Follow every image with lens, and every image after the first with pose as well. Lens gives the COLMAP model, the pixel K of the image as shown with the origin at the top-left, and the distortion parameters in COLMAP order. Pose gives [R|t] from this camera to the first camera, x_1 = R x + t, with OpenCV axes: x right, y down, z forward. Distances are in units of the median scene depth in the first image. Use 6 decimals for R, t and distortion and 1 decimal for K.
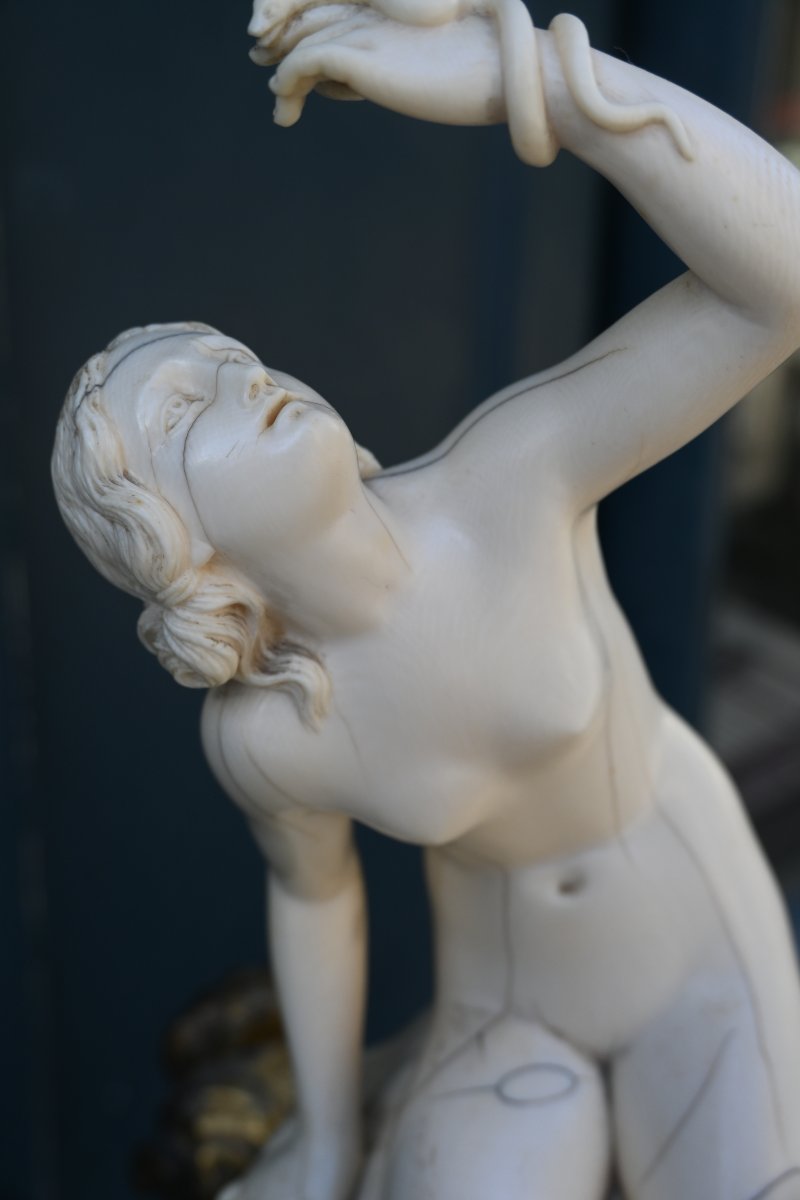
lens RADIAL K [[1611.6, 0, 402.5], [0, 1611.6, 599.7], [0, 0, 1]] dist [0.037000, 0.000000]
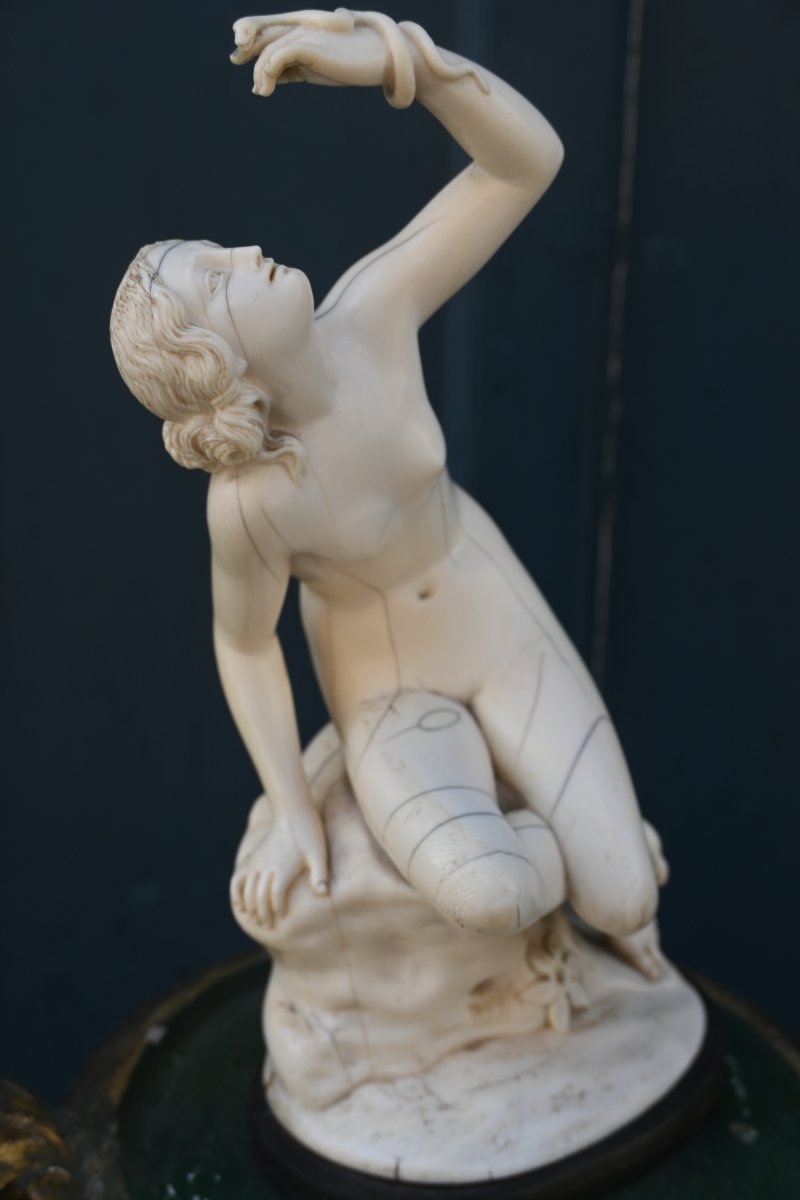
lens RADIAL K [[1611.6, 0, 399.6], [0, 1611.6, 594.4], [0, 0, 1]] dist [0.037000, 0.000000]
pose [[0.894160, -0.197527, 0.401822, -0.663789], [0.230206, 0.972541, -0.034189, 0.278261], [-0.384035, 0.123072, 0.915079, -0.493319]]
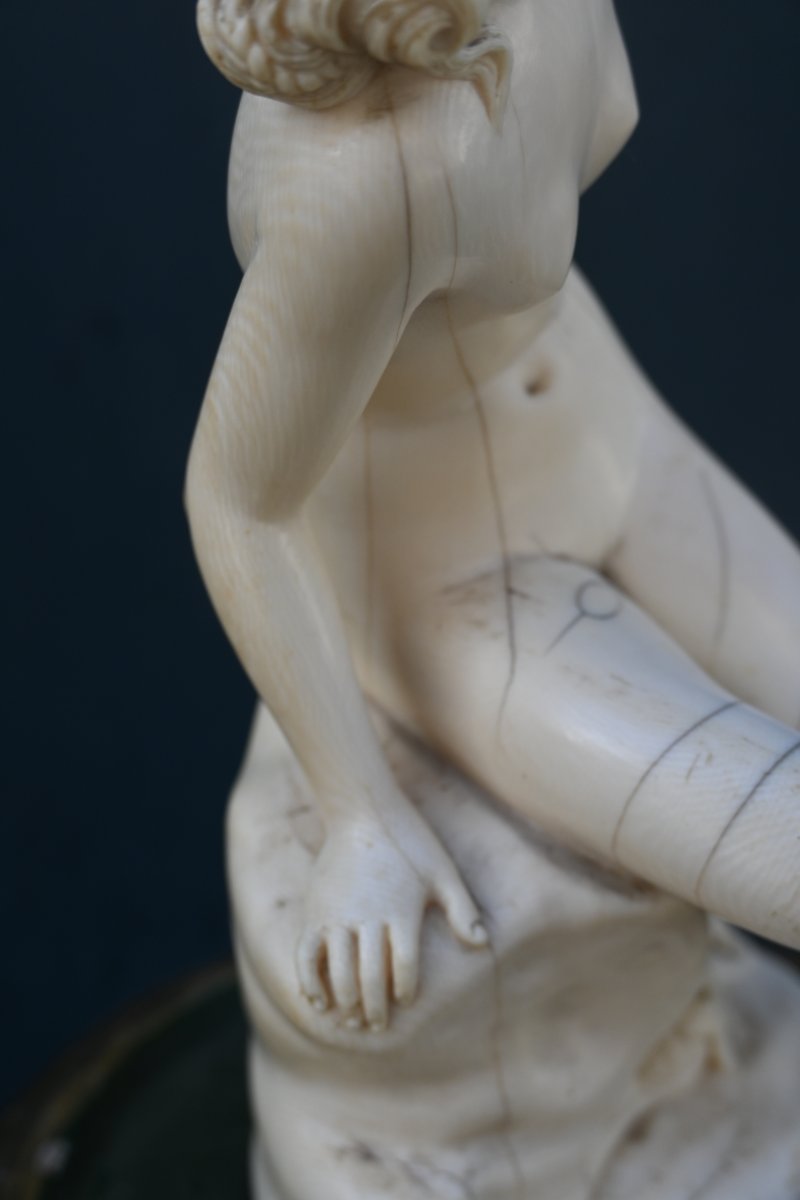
lens RADIAL K [[1611.6, 0, 397.6], [0, 1611.6, 598.5], [0, 0, 1]] dist [0.037000, 0.000000]
pose [[0.611391, -0.318569, 0.724372, -0.752830], [0.336245, 0.933224, 0.126618, 0.185612], [-0.716338, 0.166154, 0.677682, 0.595779]]
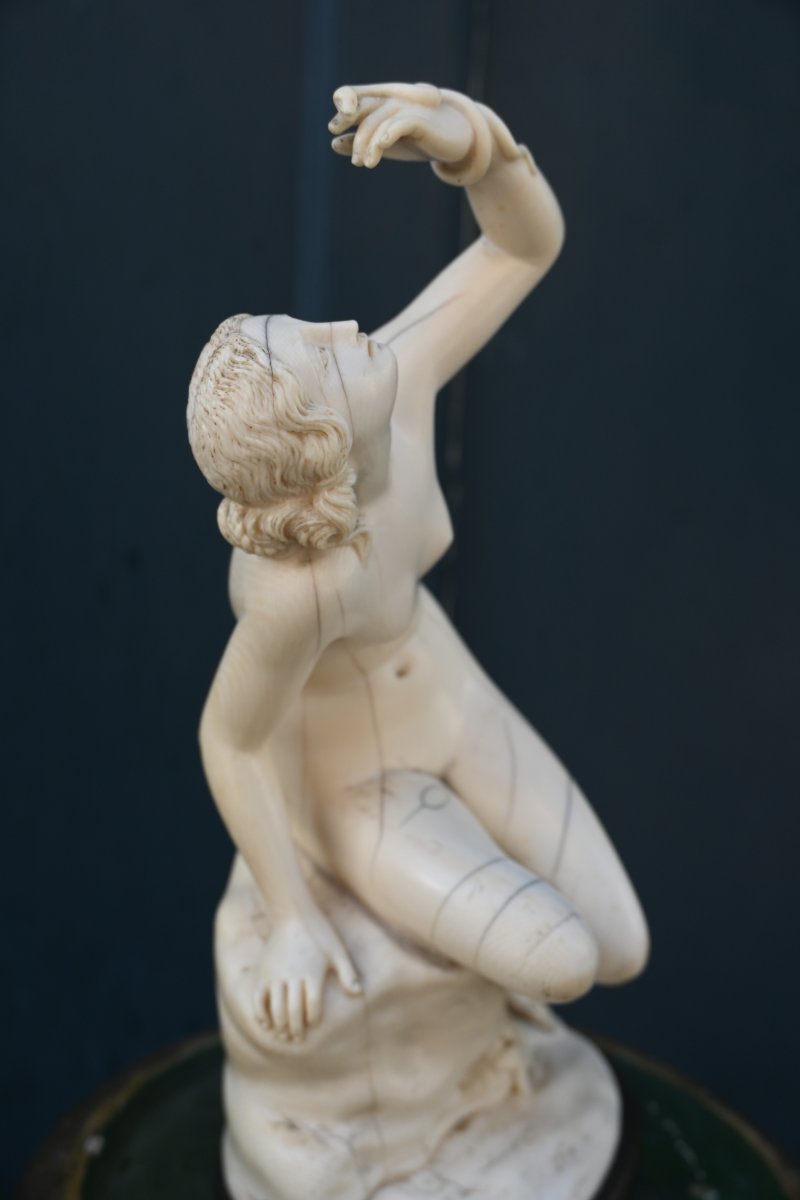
lens RADIAL K [[1611.6, 0, 401.6], [0, 1611.6, 592.7], [0, 0, 1]] dist [0.037000, 0.000000]
pose [[0.611695, -0.232497, 0.756158, -1.268500], [0.311975, 0.949269, 0.039501, 0.058550], [-0.726981, 0.211740, 0.653196, -0.008367]]
